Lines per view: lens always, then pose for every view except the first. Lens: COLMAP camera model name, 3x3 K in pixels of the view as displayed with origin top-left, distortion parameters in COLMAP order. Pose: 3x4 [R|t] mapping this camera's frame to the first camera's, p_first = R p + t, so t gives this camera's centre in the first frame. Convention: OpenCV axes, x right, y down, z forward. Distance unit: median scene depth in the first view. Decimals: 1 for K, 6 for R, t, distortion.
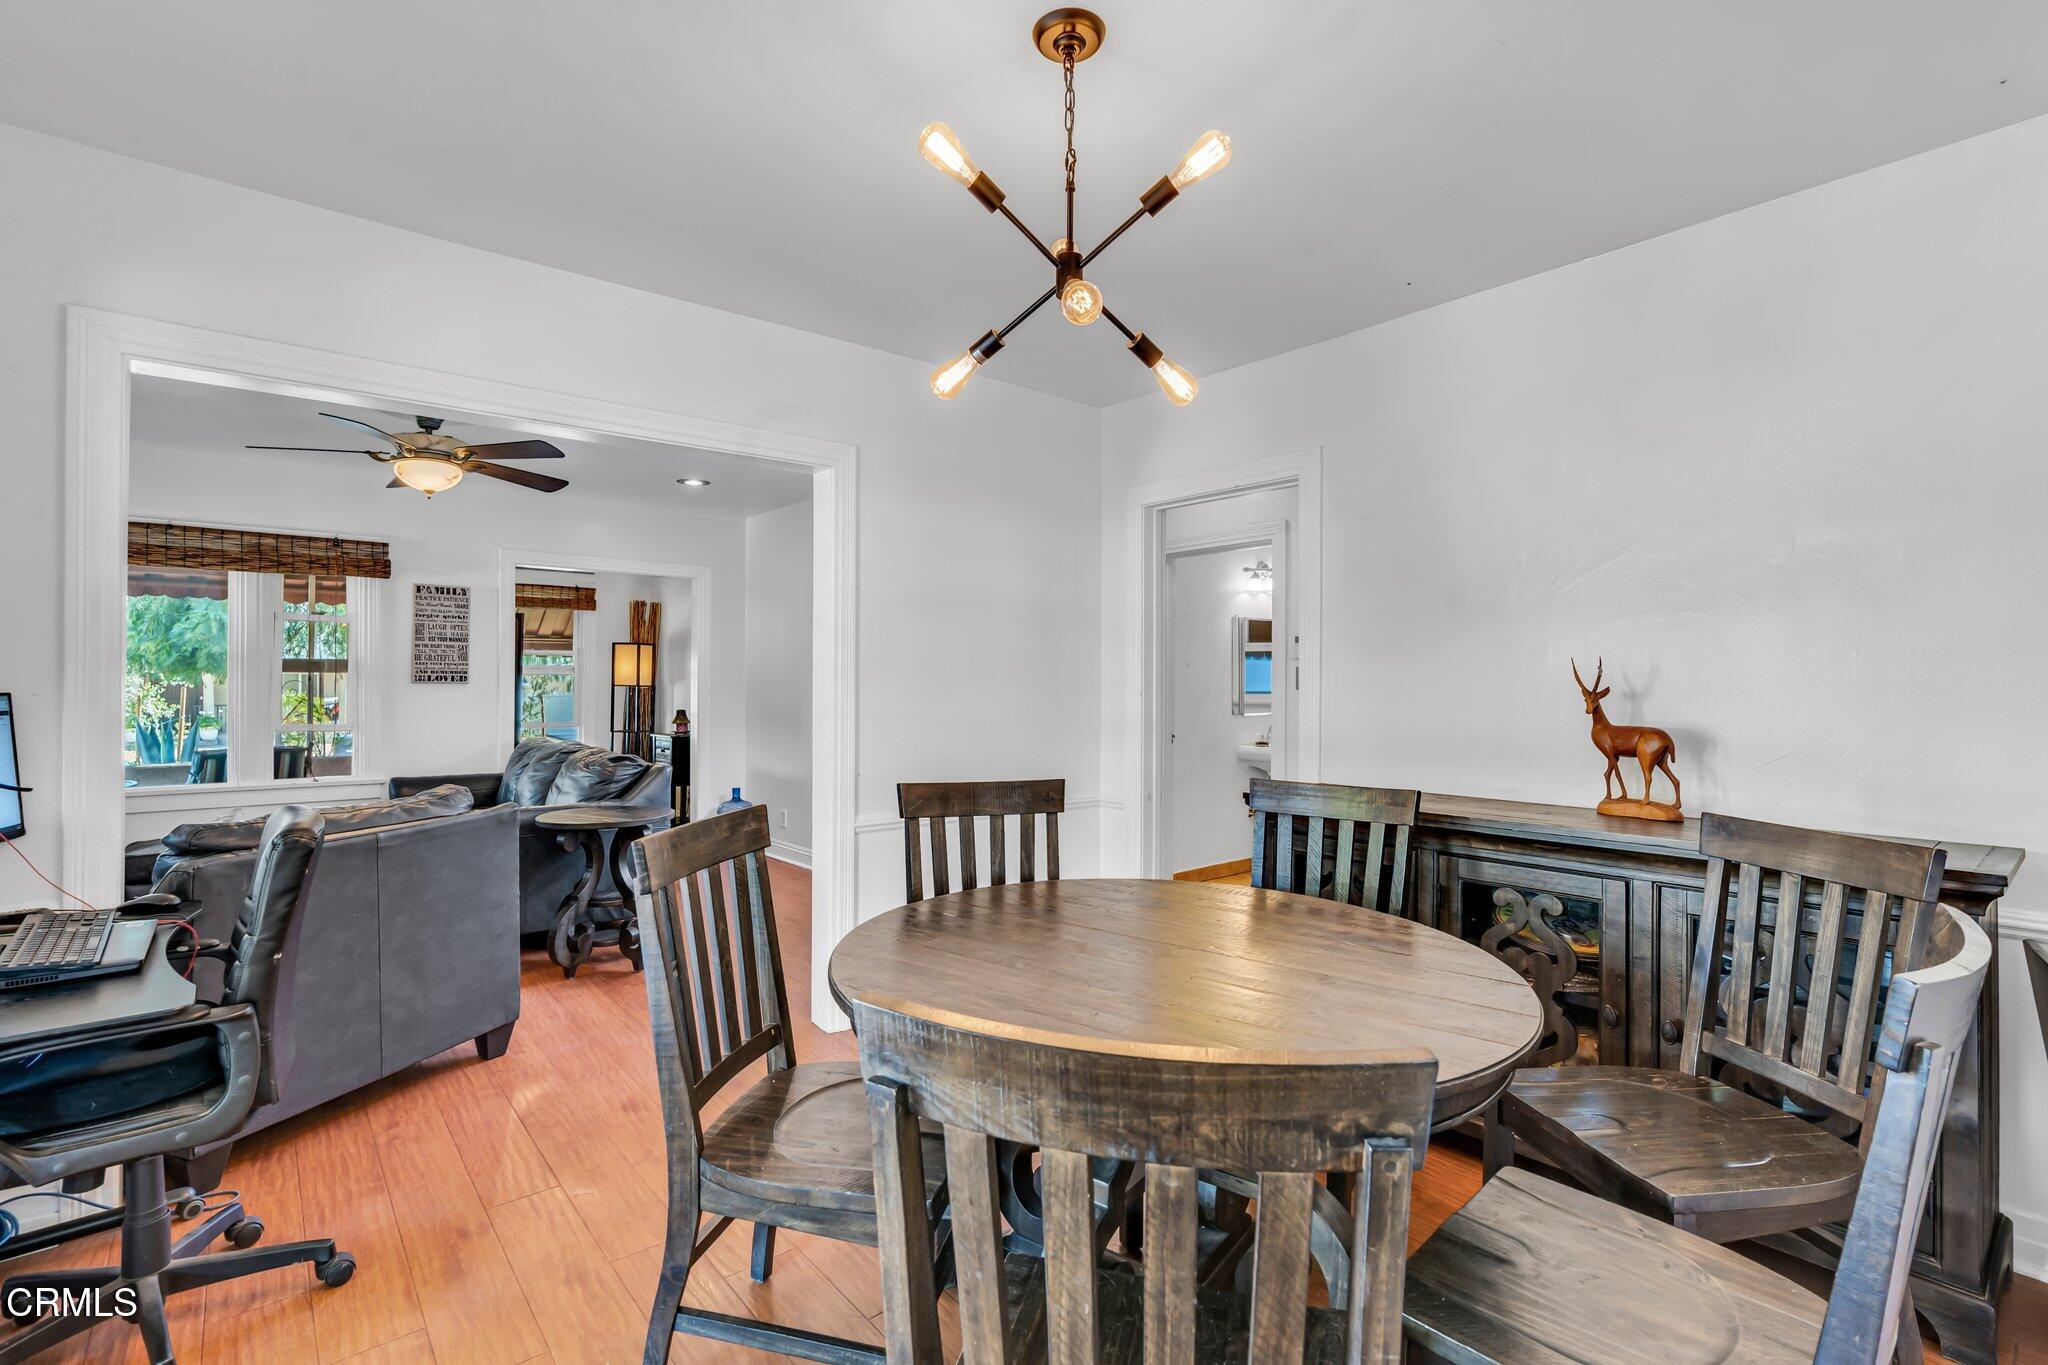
lens RADIAL K [[940.9, 0, 1026.1], [0, 940.9, 676.4], [0, 0, 1]] dist [-0.009282, 0.002348]
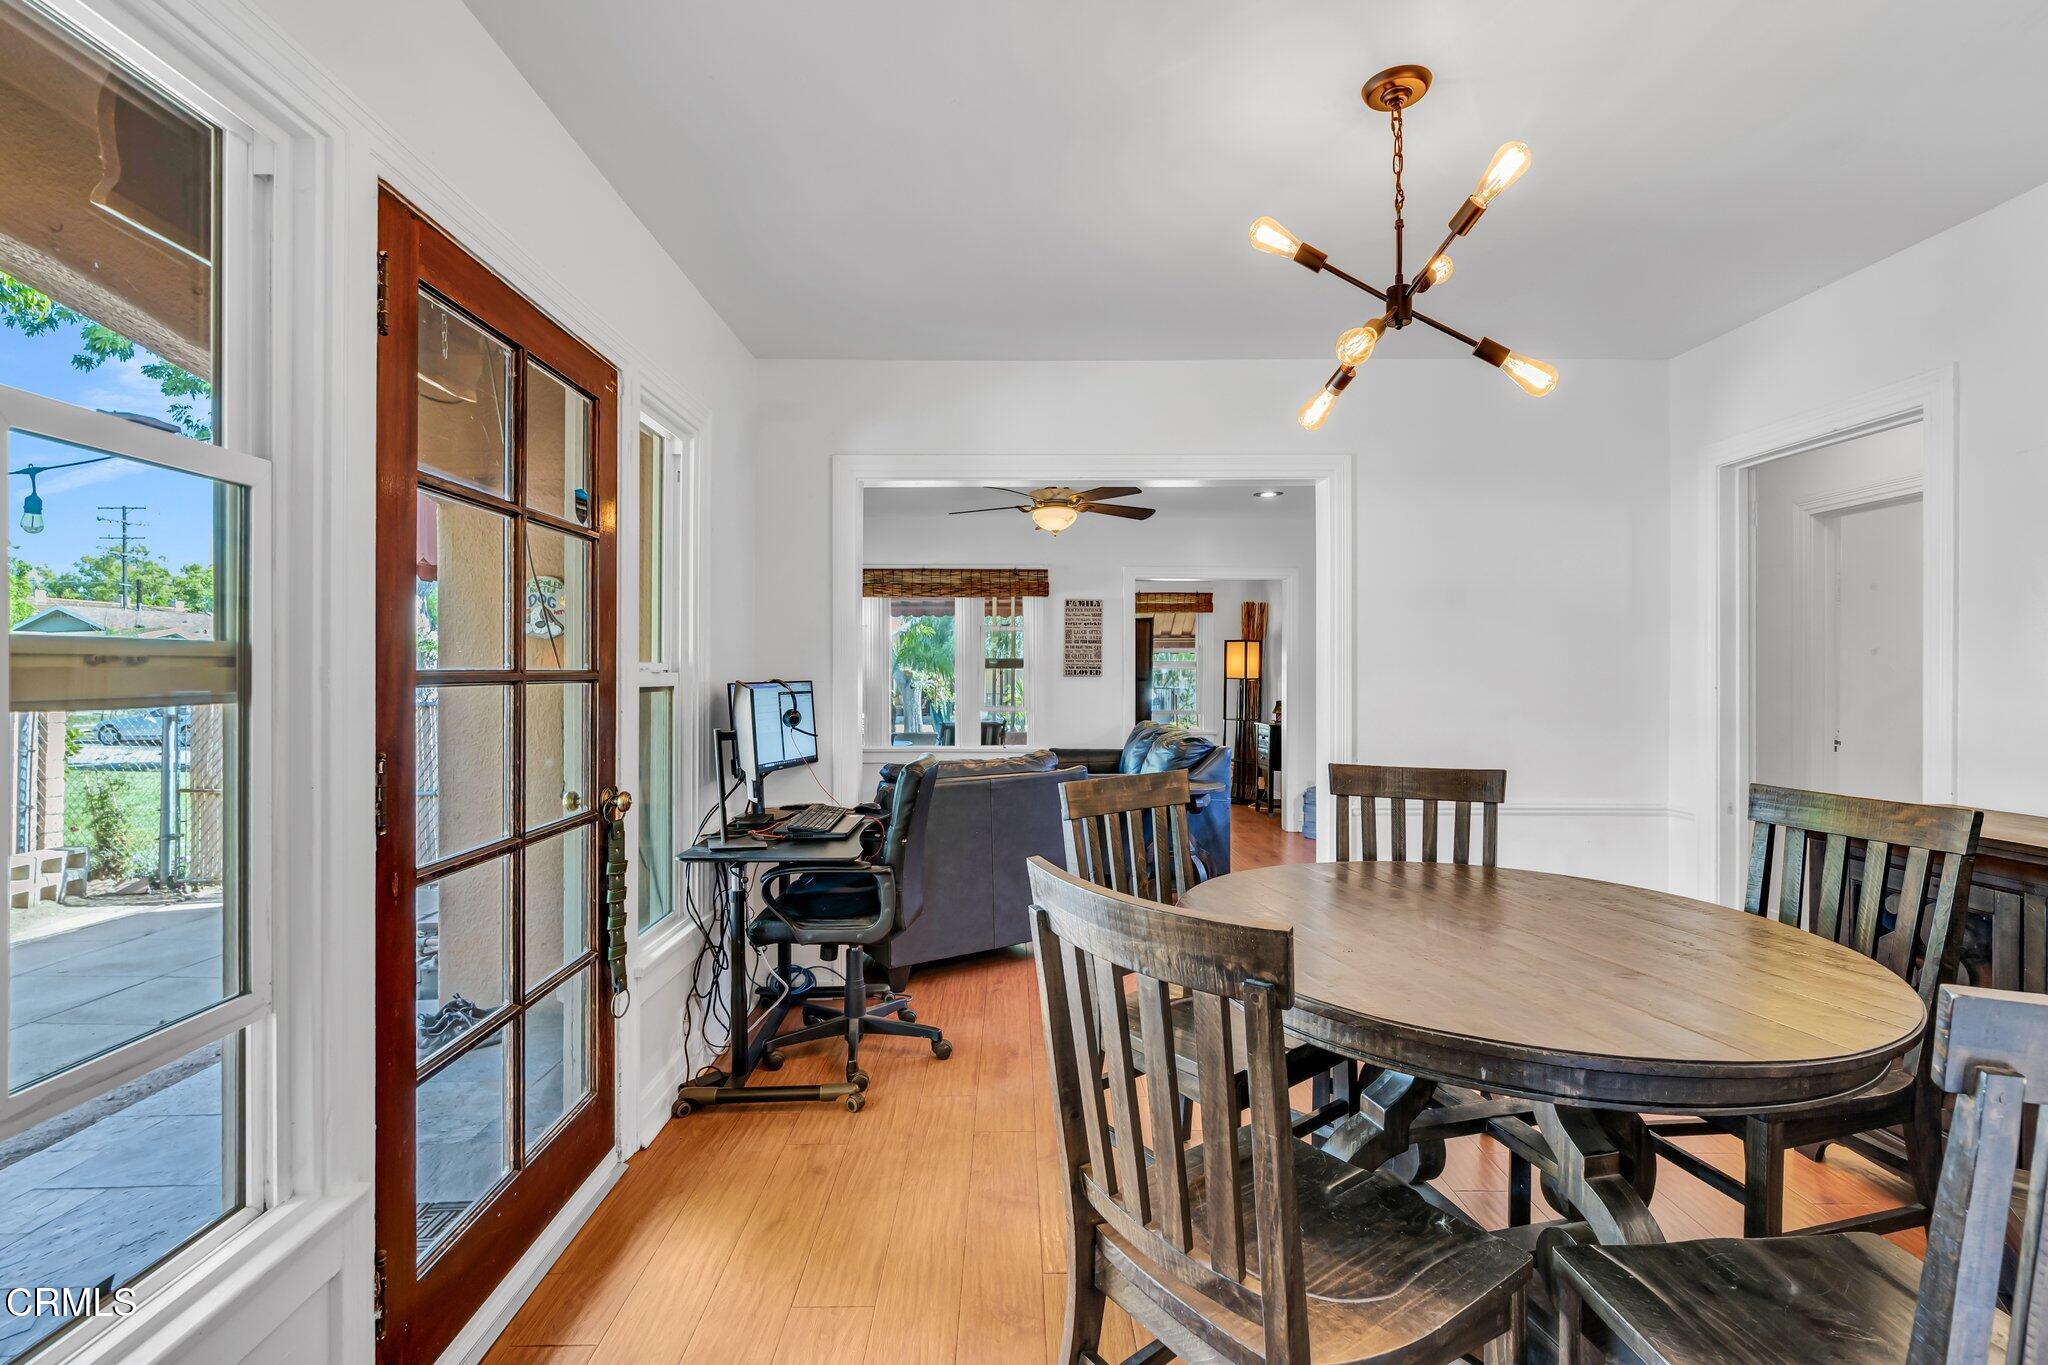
lens RADIAL K [[940.9, 0, 1016.3], [0, 940.9, 679.2], [0, 0, 1]] dist [-0.009282, 0.002348]
pose [[0.770929, 0.001103, -0.636920, 0.139248], [0.004864, 0.999959, 0.007619, 0.001423], [0.636903, -0.008971, 0.770892, -0.050116]]
